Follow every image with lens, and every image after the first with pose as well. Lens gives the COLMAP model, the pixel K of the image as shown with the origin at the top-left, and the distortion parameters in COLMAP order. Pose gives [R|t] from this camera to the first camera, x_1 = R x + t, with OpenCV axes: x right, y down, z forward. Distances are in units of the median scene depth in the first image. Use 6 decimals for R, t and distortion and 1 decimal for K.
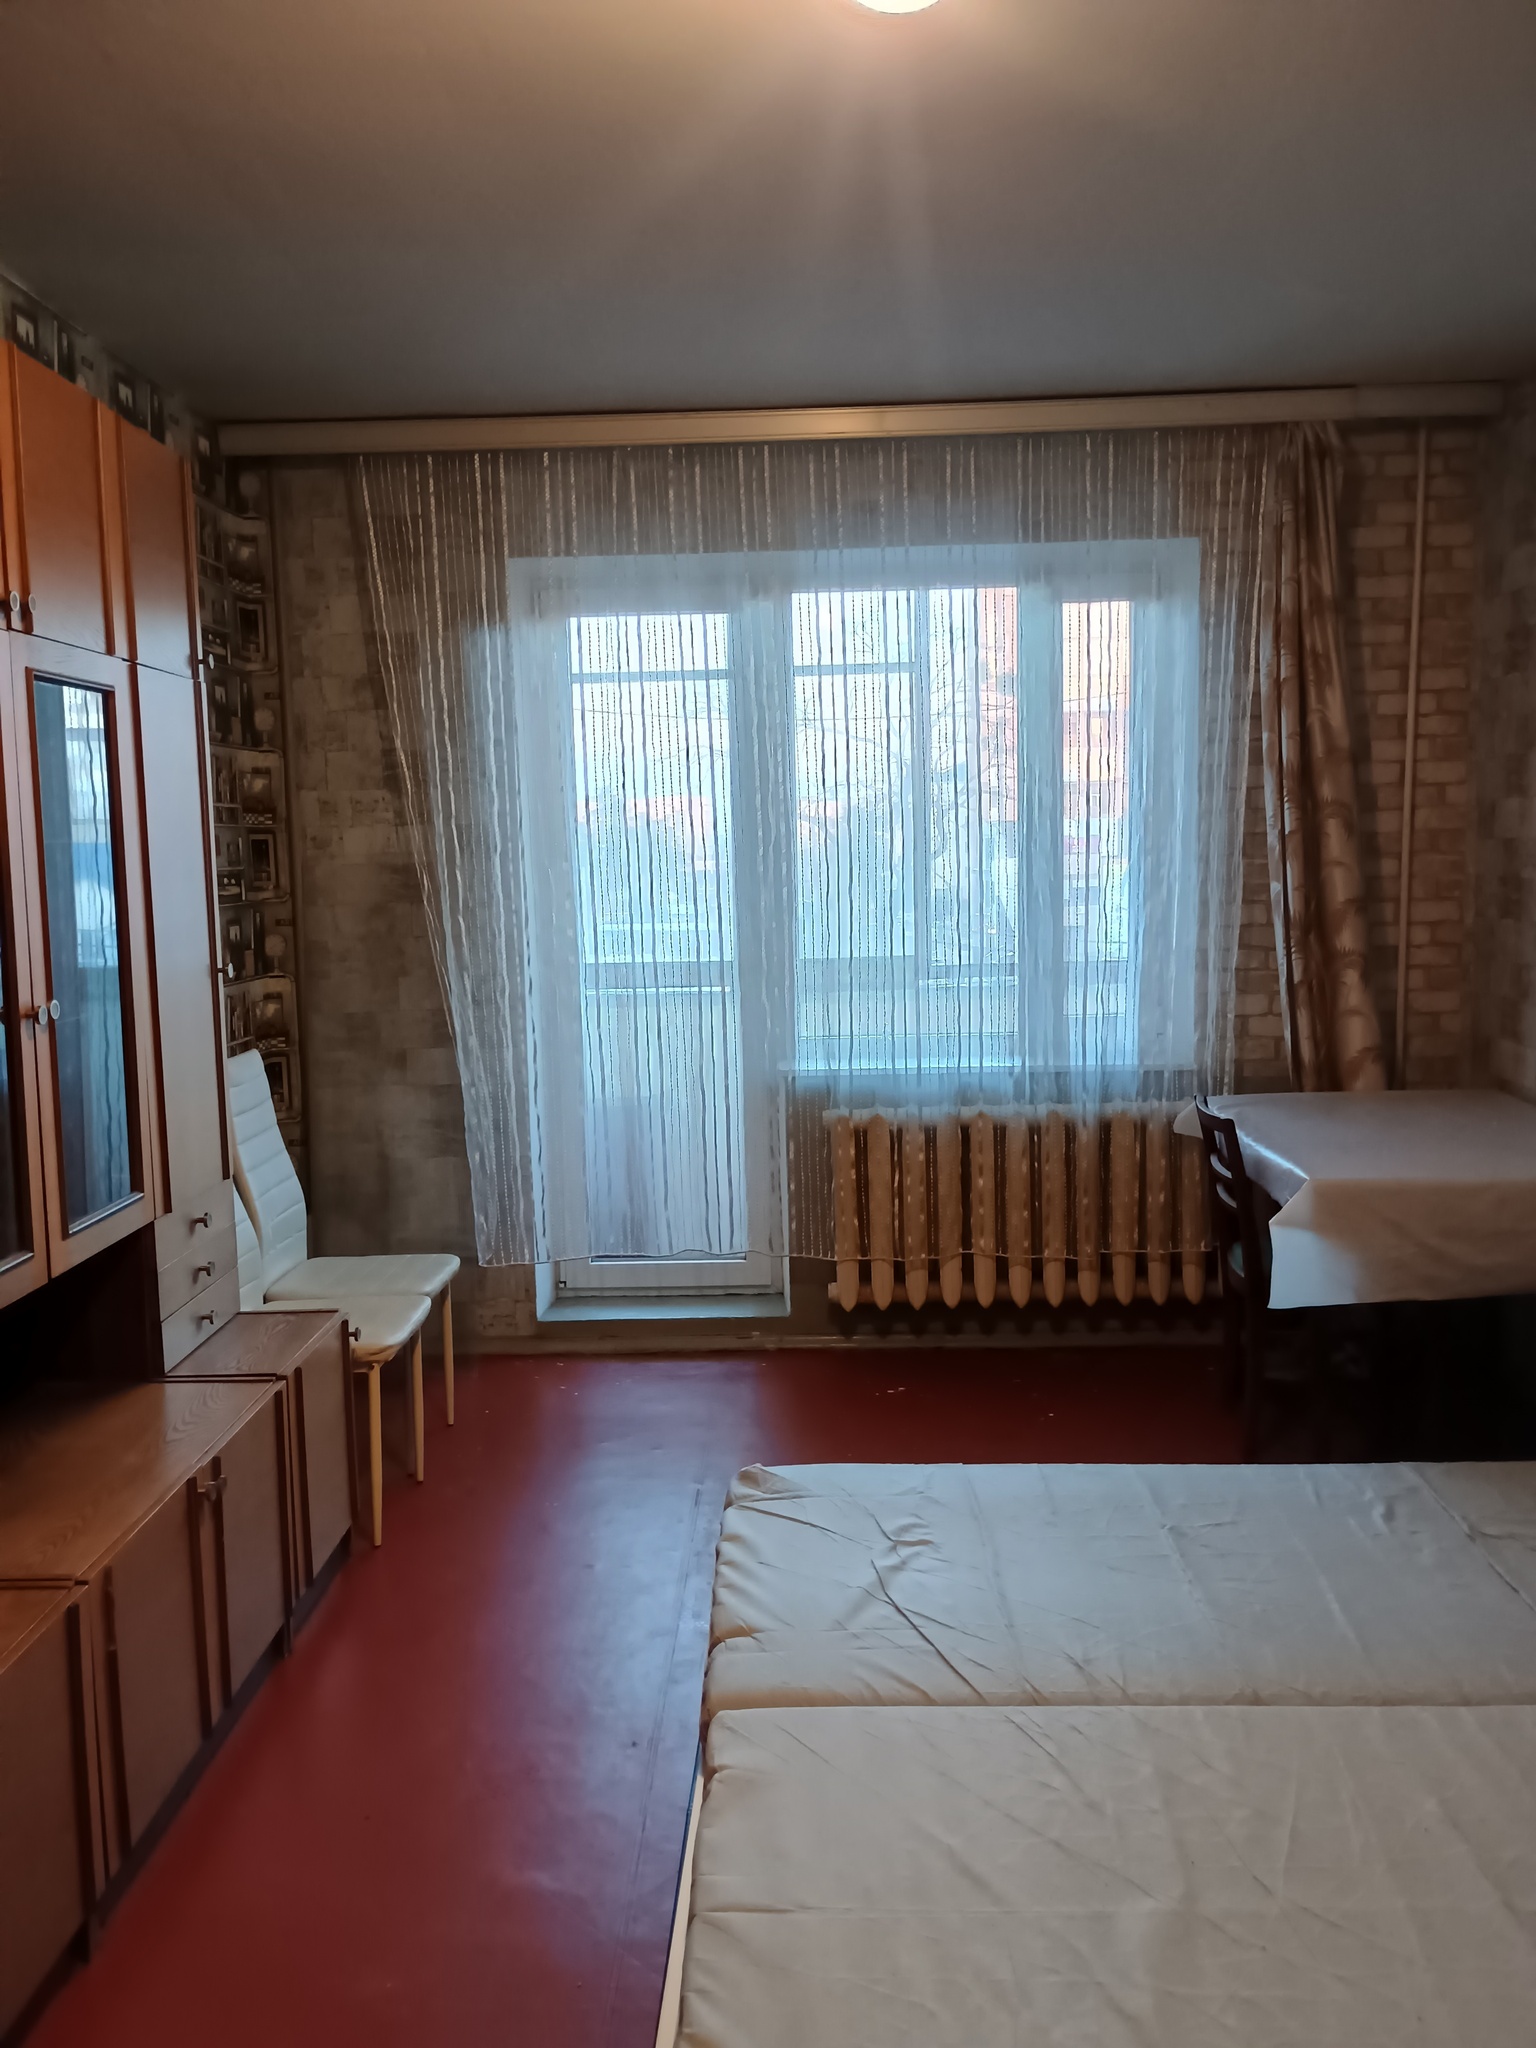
lens RADIAL K [[1783.8, 0, 773.3], [0, 1783.8, 1039.7], [0, 0, 1]] dist [0.052350, -0.045429]
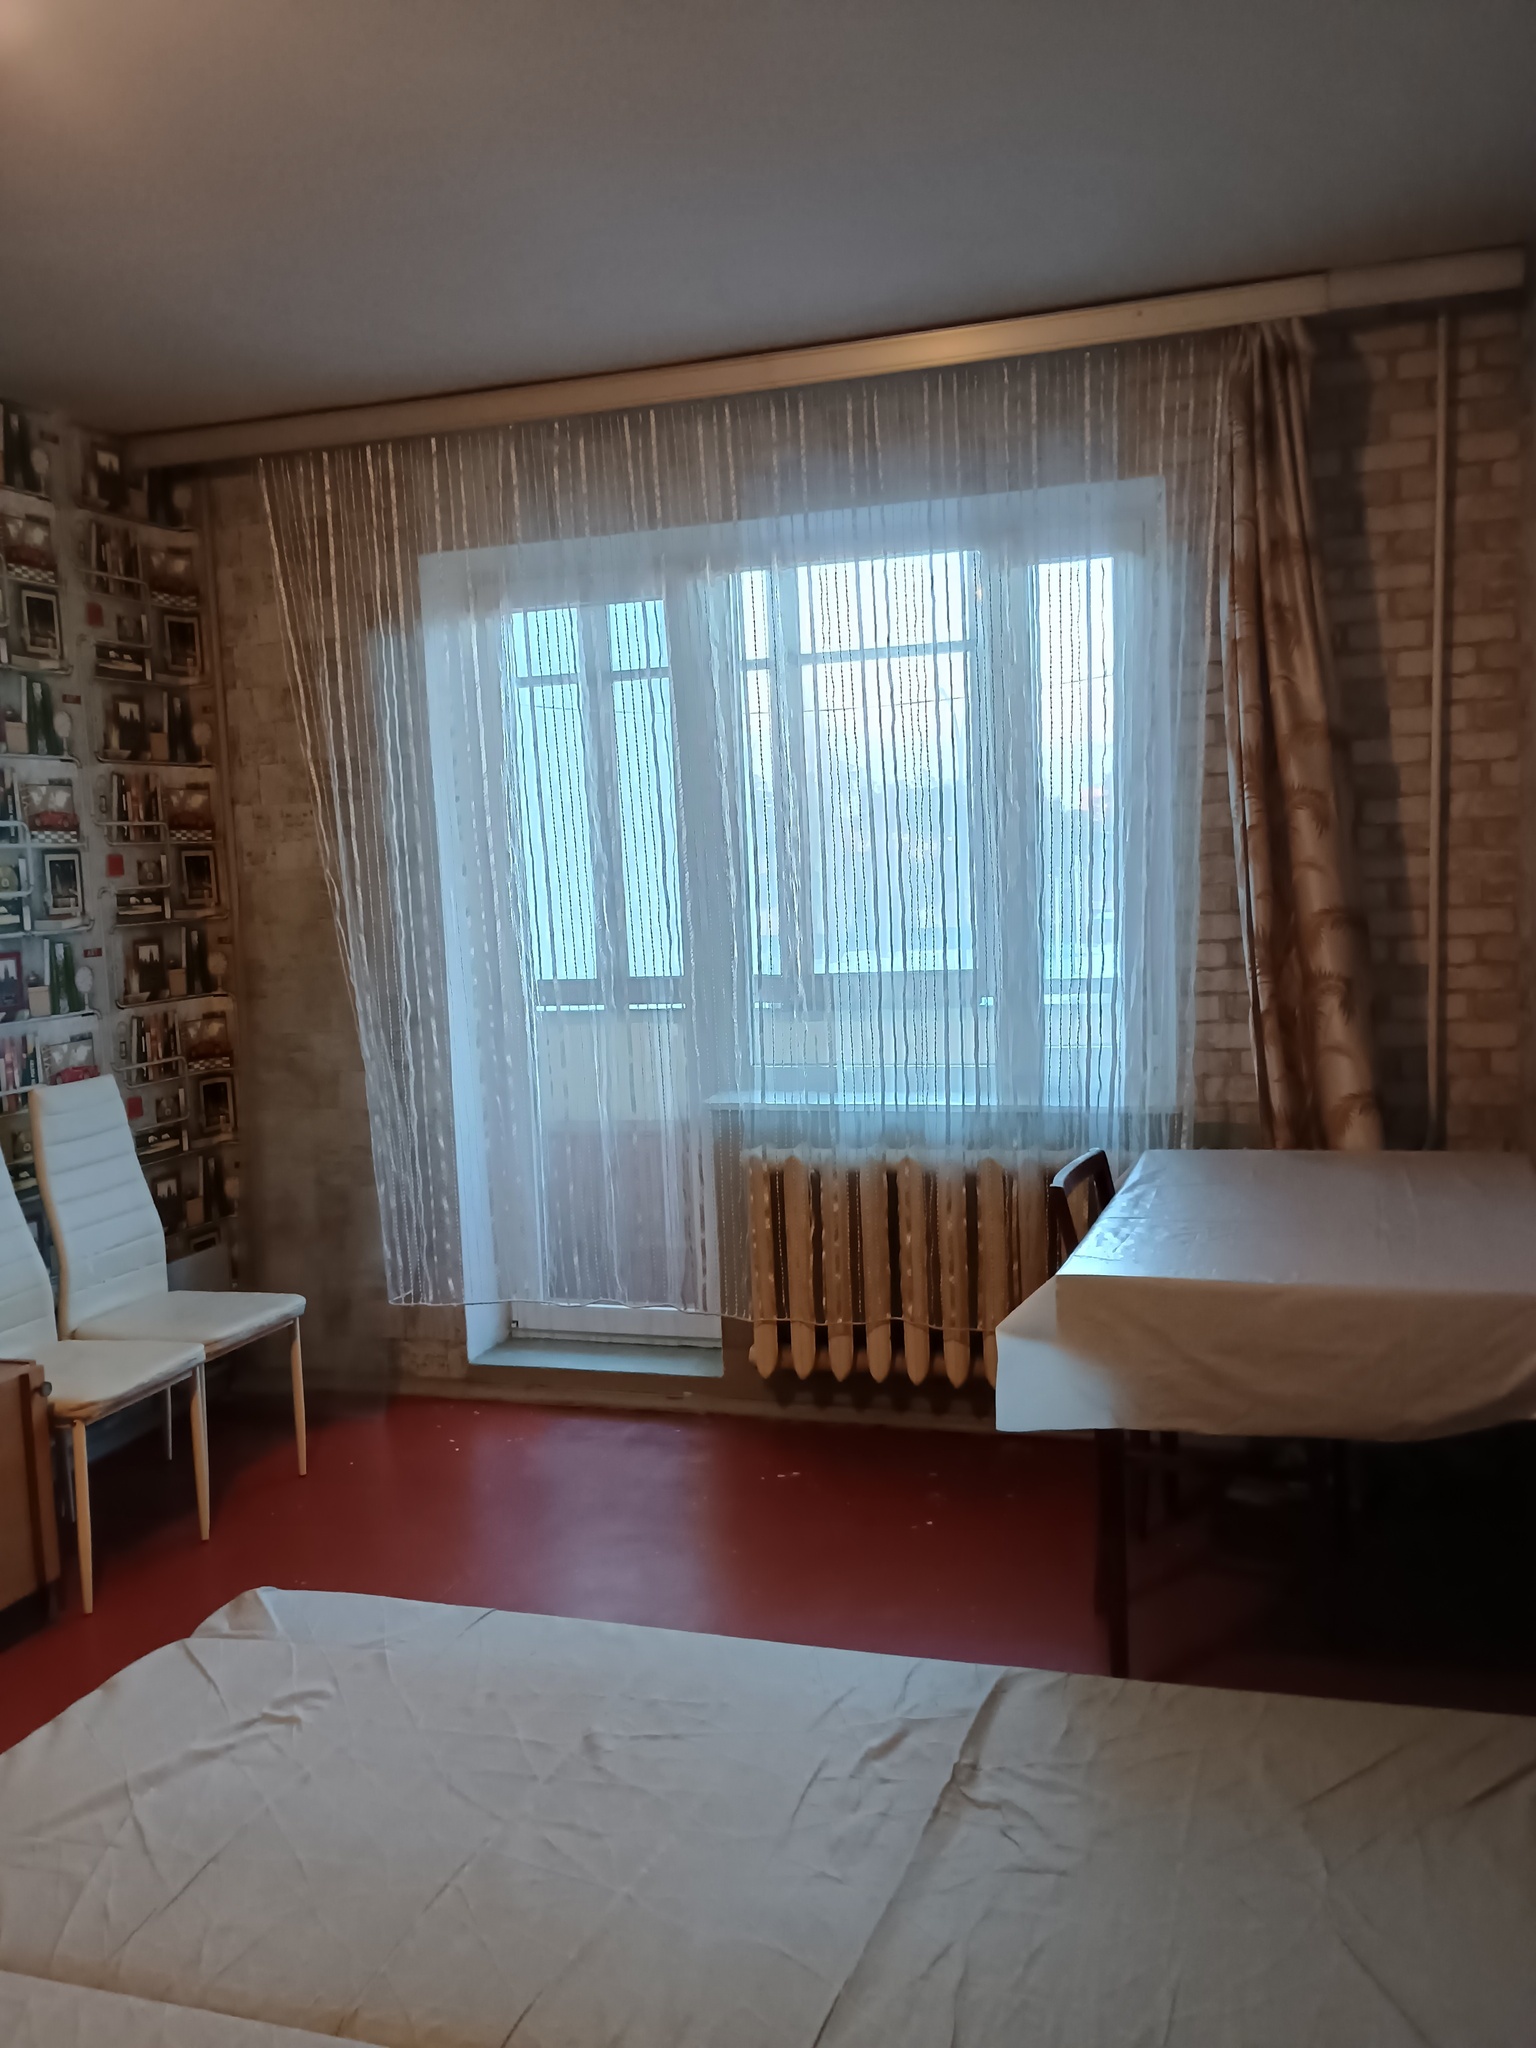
lens RADIAL K [[1783.8, 0, 765.2], [0, 1783.8, 1008.8], [0, 0, 1]] dist [0.052350, -0.045429]
pose [[0.957501, 0.007420, -0.288333, 0.298060], [-0.010660, 0.999896, -0.009669, -0.022207], [0.288232, 0.012332, 0.957481, 0.152266]]
